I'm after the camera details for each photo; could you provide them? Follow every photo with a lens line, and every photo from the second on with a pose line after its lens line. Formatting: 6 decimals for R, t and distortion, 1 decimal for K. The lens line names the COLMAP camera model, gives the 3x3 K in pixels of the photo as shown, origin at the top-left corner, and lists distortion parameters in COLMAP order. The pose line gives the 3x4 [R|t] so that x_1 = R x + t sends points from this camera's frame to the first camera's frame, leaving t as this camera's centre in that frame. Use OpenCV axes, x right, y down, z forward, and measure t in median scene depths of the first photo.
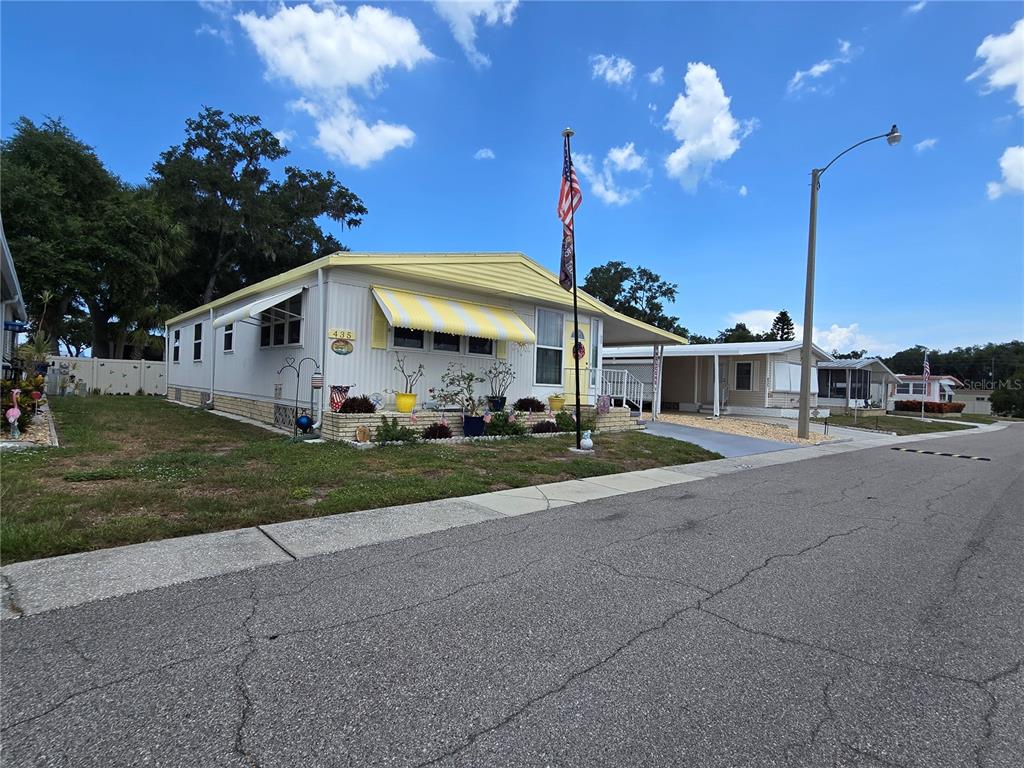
lens RADIAL K [[482.1, 0, 550.0], [0, 482.1, 394.7], [0, 0, 1]] dist [0.002378, -0.000760]
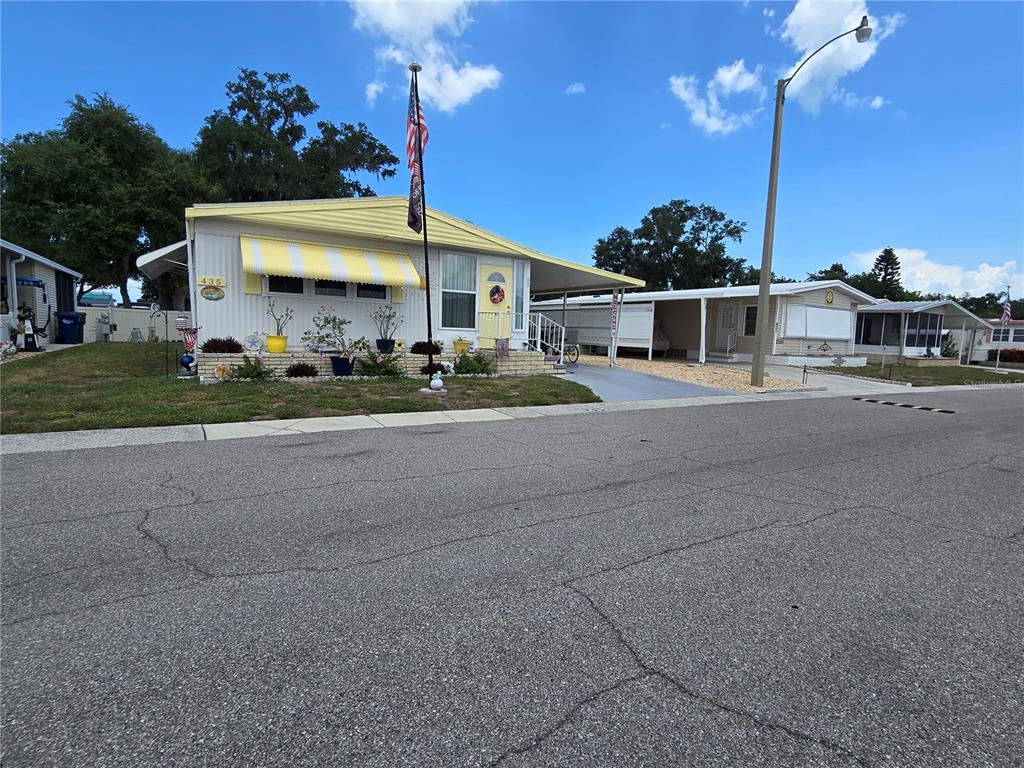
lens RADIAL K [[482.1, 0, 550.0], [0, 482.1, 394.7], [0, 0, 1]] dist [0.002378, -0.000760]
pose [[0.985036, 0.018068, -0.171400, 0.171679], [-0.000070, 0.994531, 0.104438, 0.005497], [0.172350, -0.102863, 0.979650, 0.007593]]
